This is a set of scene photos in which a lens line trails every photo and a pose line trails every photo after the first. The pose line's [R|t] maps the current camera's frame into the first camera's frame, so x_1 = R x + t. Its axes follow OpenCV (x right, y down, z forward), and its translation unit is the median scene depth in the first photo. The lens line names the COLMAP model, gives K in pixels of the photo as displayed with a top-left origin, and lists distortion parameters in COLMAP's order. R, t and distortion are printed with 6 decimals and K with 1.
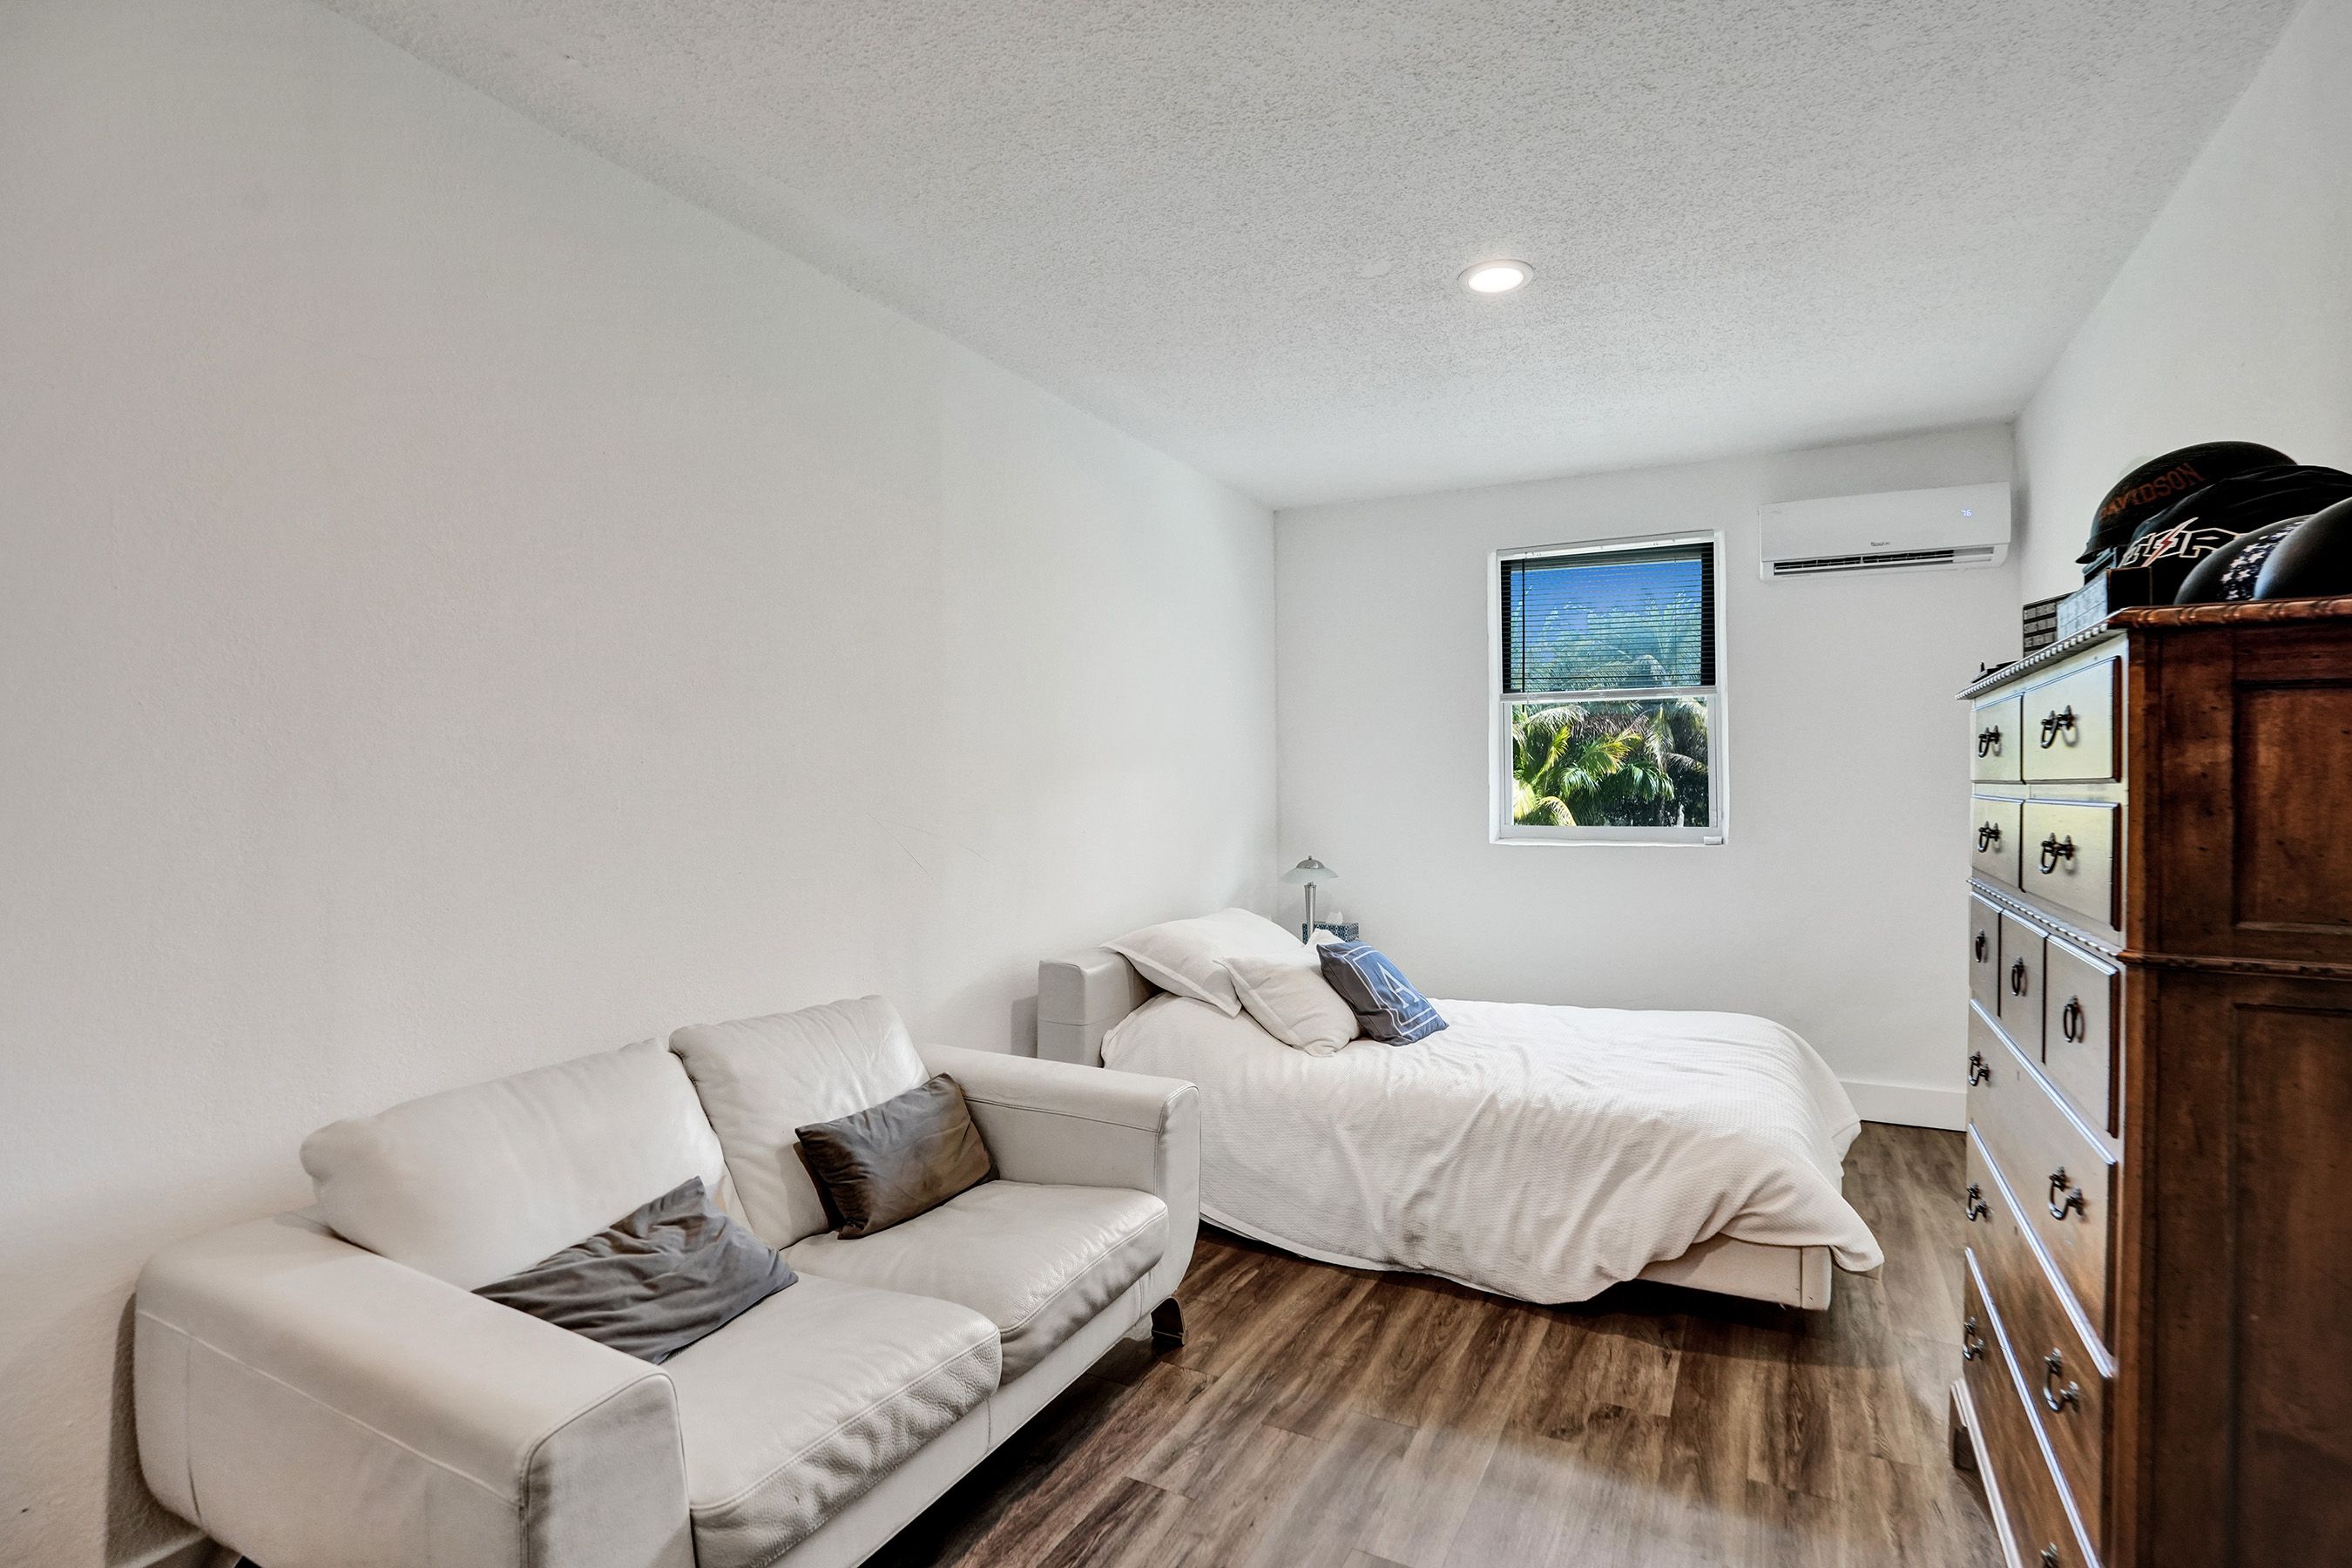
lens RADIAL K [[1116.2, 0, 1182.5], [0, 1116.2, 783.9], [0, 0, 1]] dist [-0.047434, 0.014262]
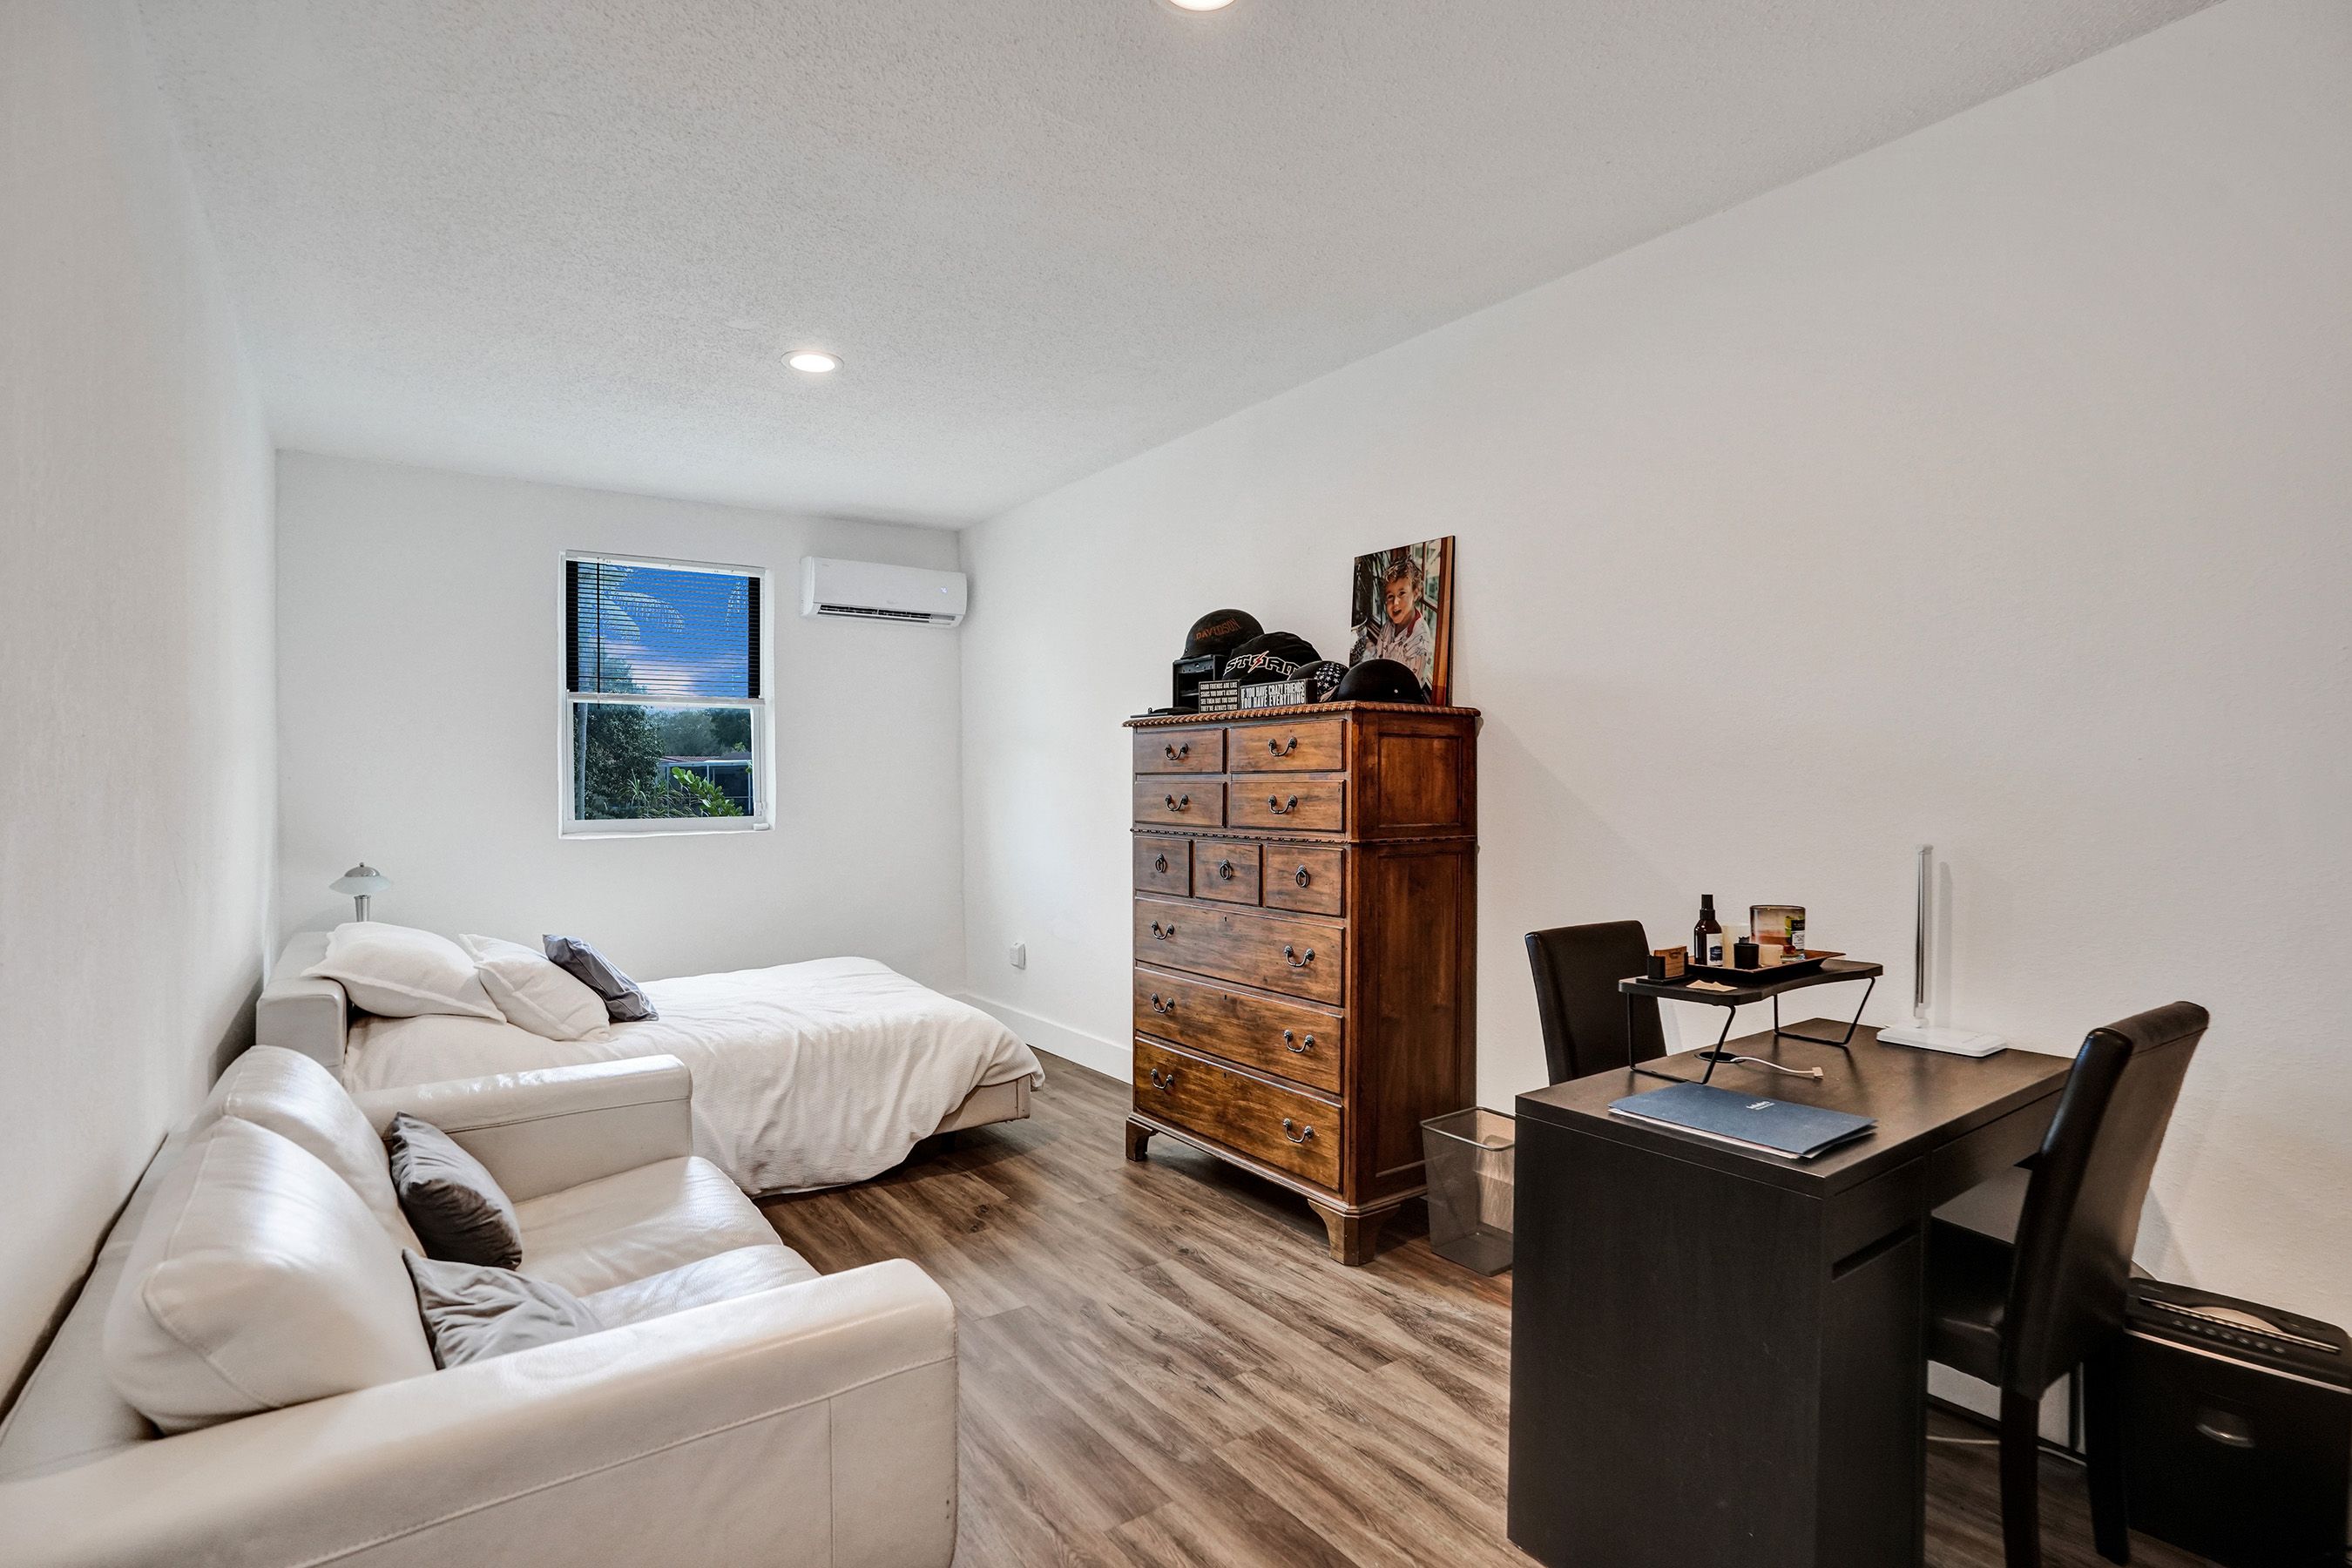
lens RADIAL K [[1116.2, 0, 1178.1], [0, 1116.2, 786.9], [0, 0, 1]] dist [-0.047434, 0.014262]
pose [[0.461926, -0.004352, 0.886908, -0.627345], [0.004136, 0.999988, 0.002753, 0.010559], [-0.886909, 0.002397, 0.461939, 0.074109]]
